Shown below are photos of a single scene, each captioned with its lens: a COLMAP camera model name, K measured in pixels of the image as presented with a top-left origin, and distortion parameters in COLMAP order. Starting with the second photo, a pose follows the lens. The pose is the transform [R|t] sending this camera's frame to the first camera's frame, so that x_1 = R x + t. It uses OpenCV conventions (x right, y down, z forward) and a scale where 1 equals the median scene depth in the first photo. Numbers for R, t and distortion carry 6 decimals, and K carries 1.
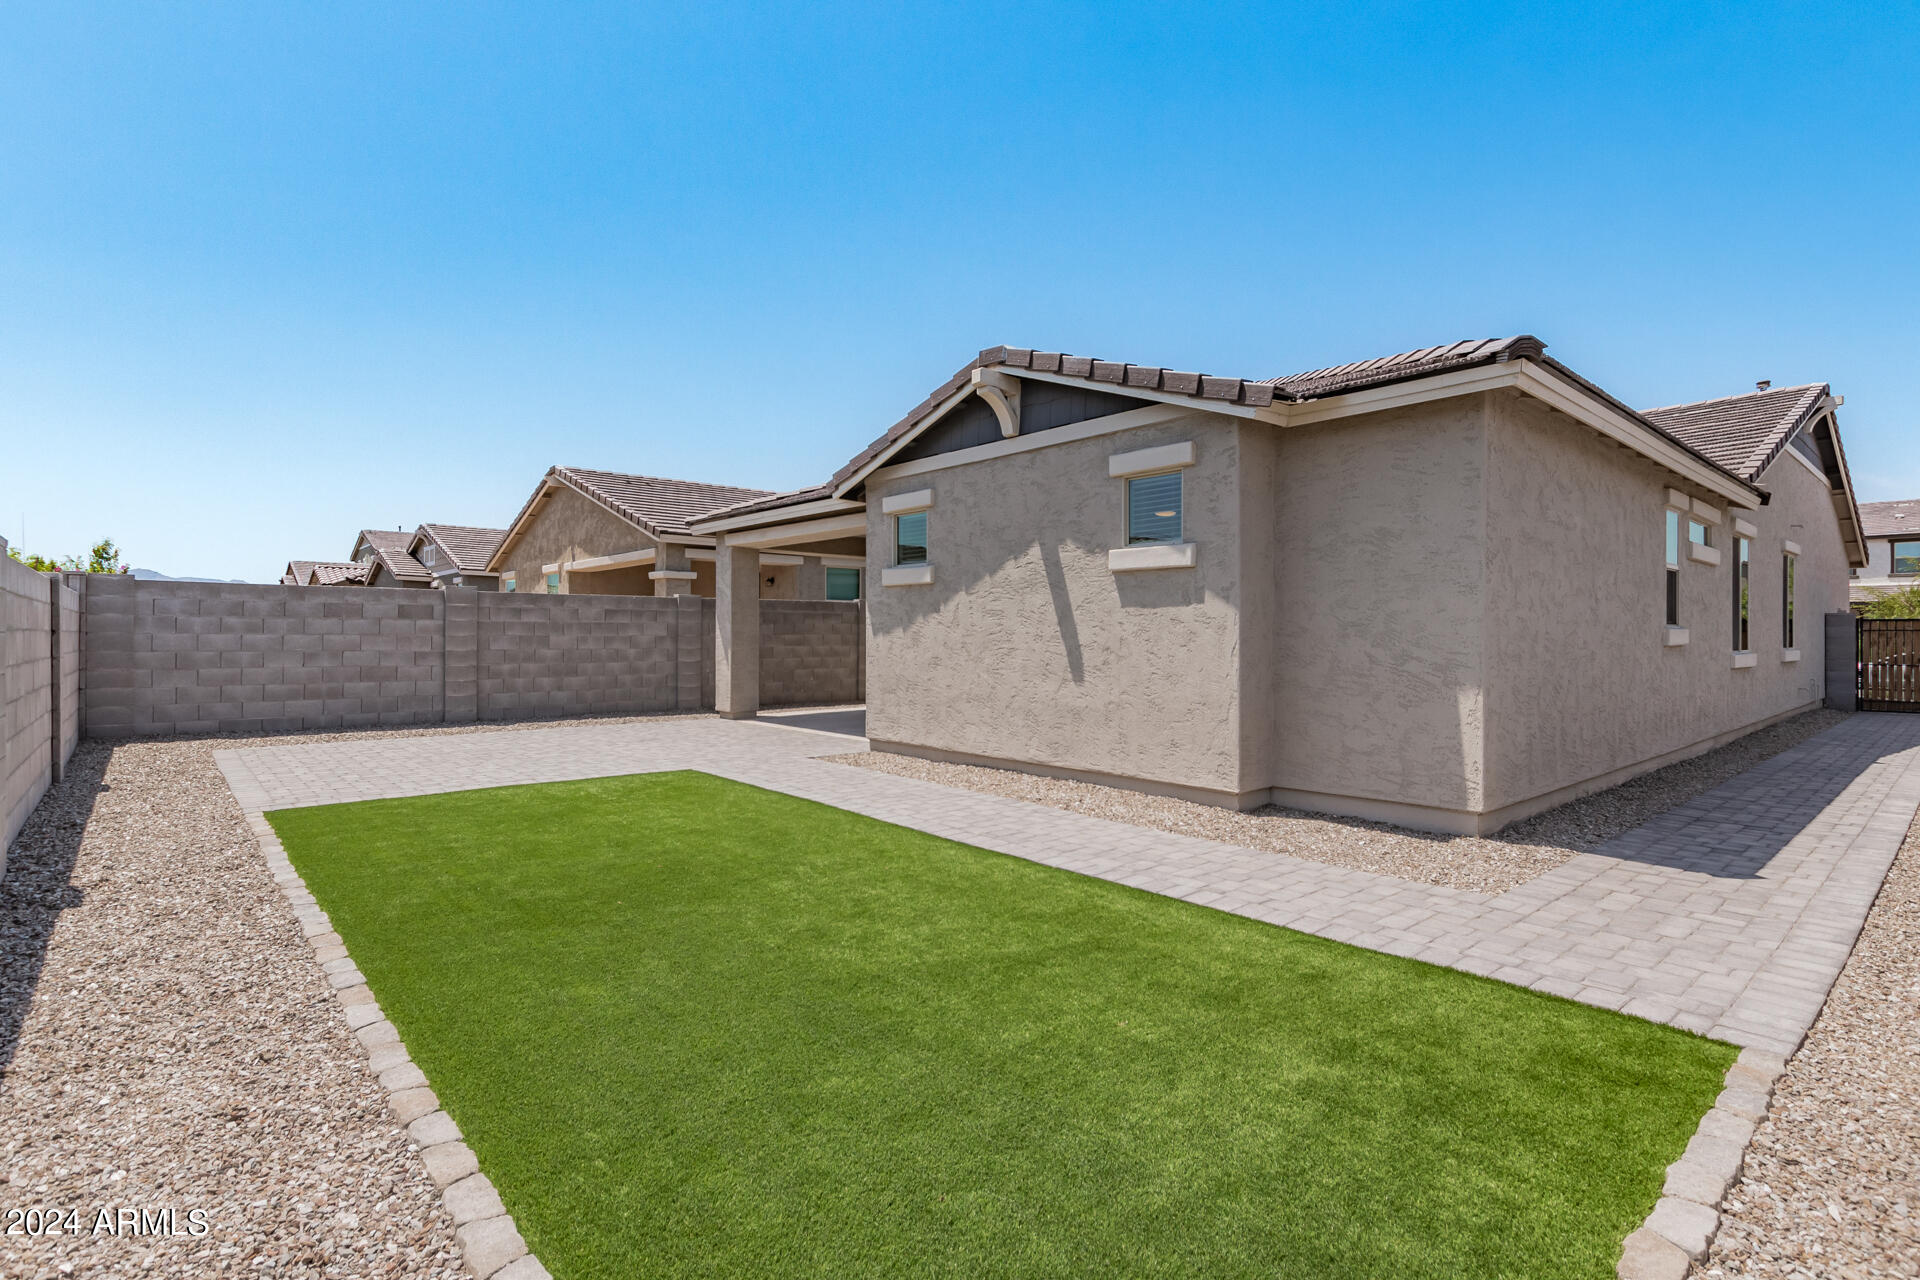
lens RADIAL K [[907.5, 0, 951.6], [0, 907.5, 633.8], [0, 0, 1]] dist [0.001736, -0.000009]
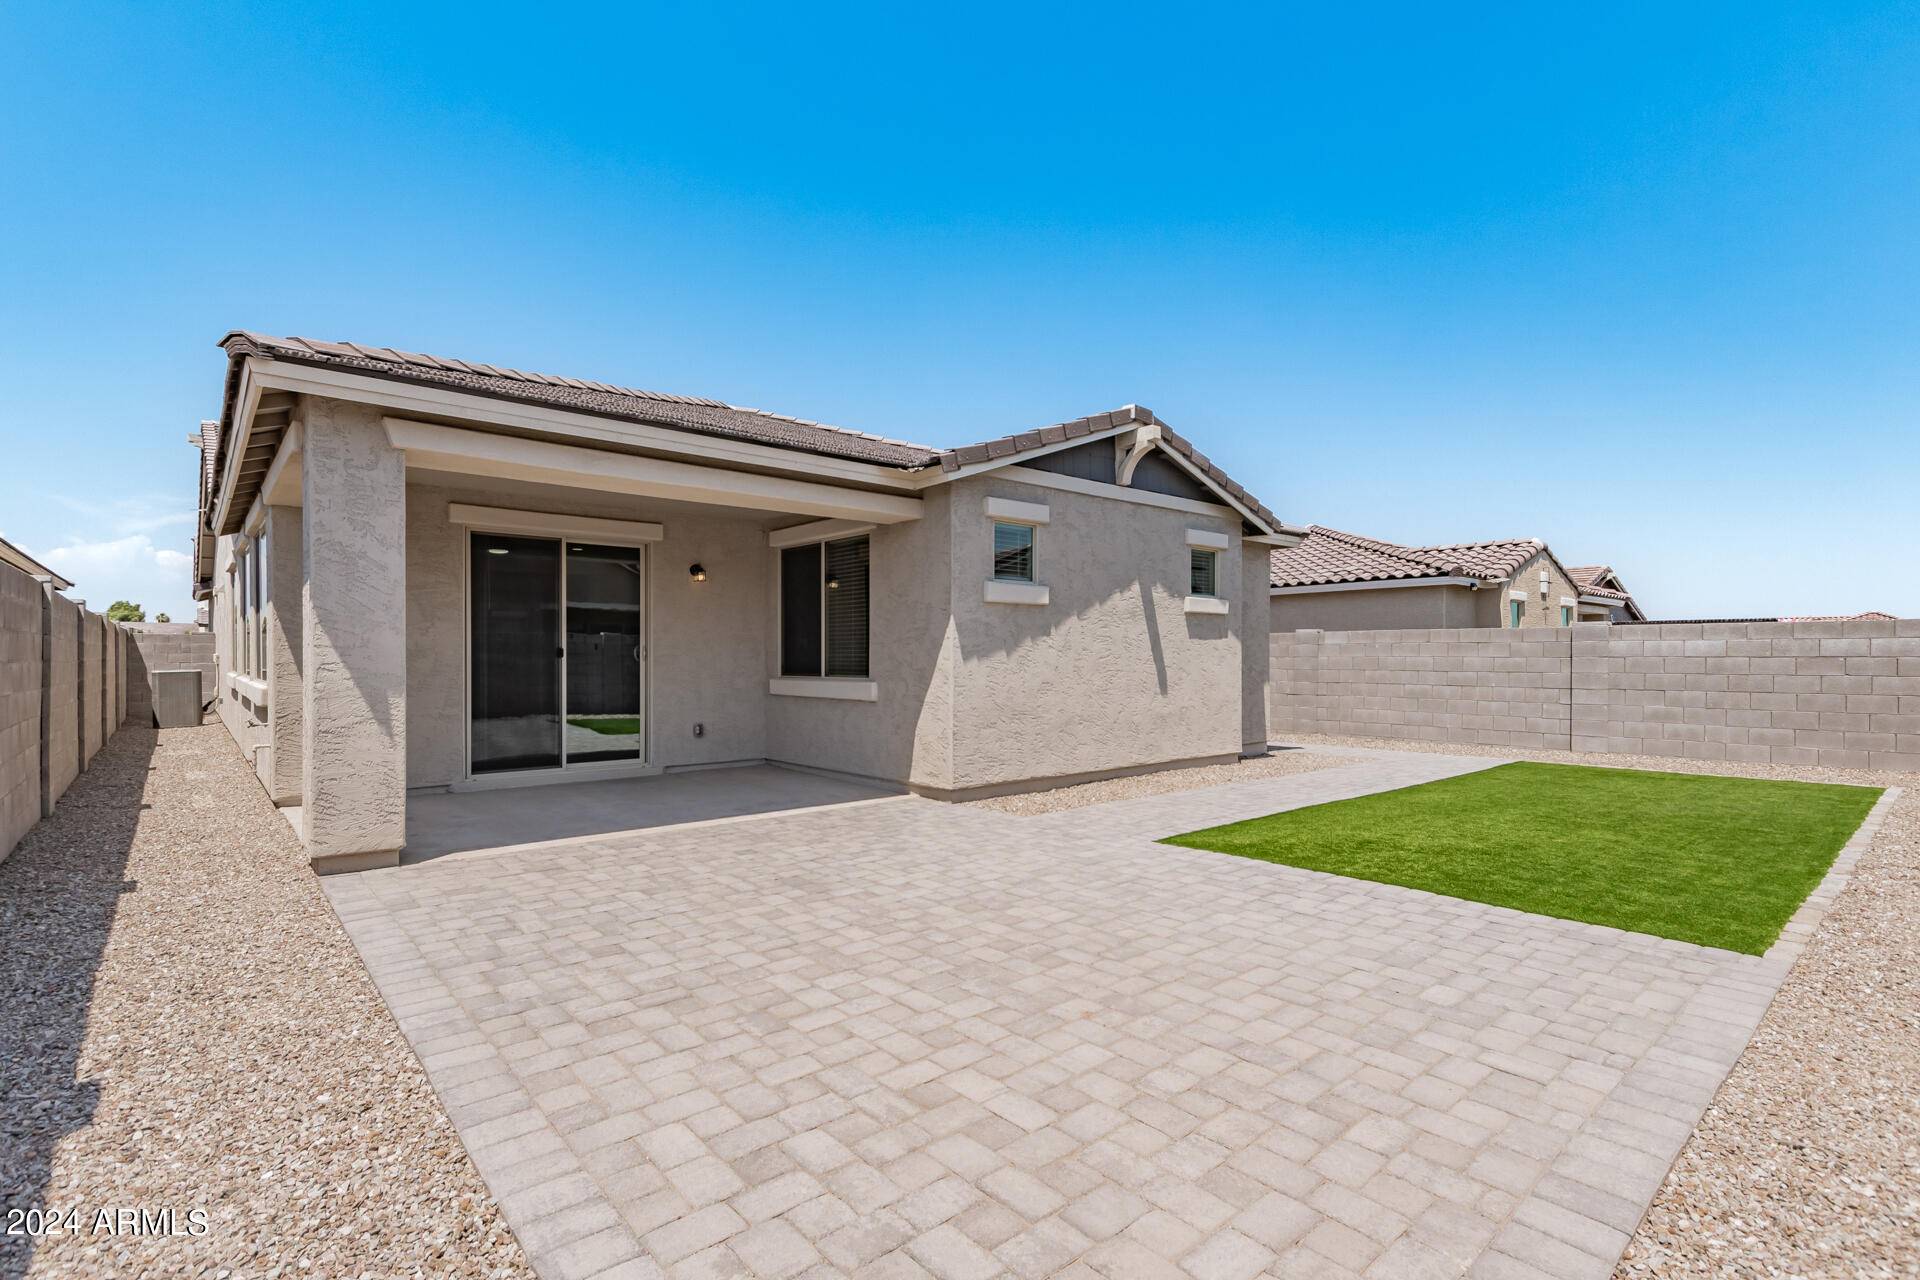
lens RADIAL K [[886.4, 0, 961.6], [0, 886.4, 655.0], [0, 0, 1]] dist [0.010509, 0.000111]
pose [[0.007208, -0.001193, 0.999973, -1.039876], [-0.000912, 0.999999, 0.001200, -0.004287], [-0.999974, -0.000921, 0.007207, 1.179531]]
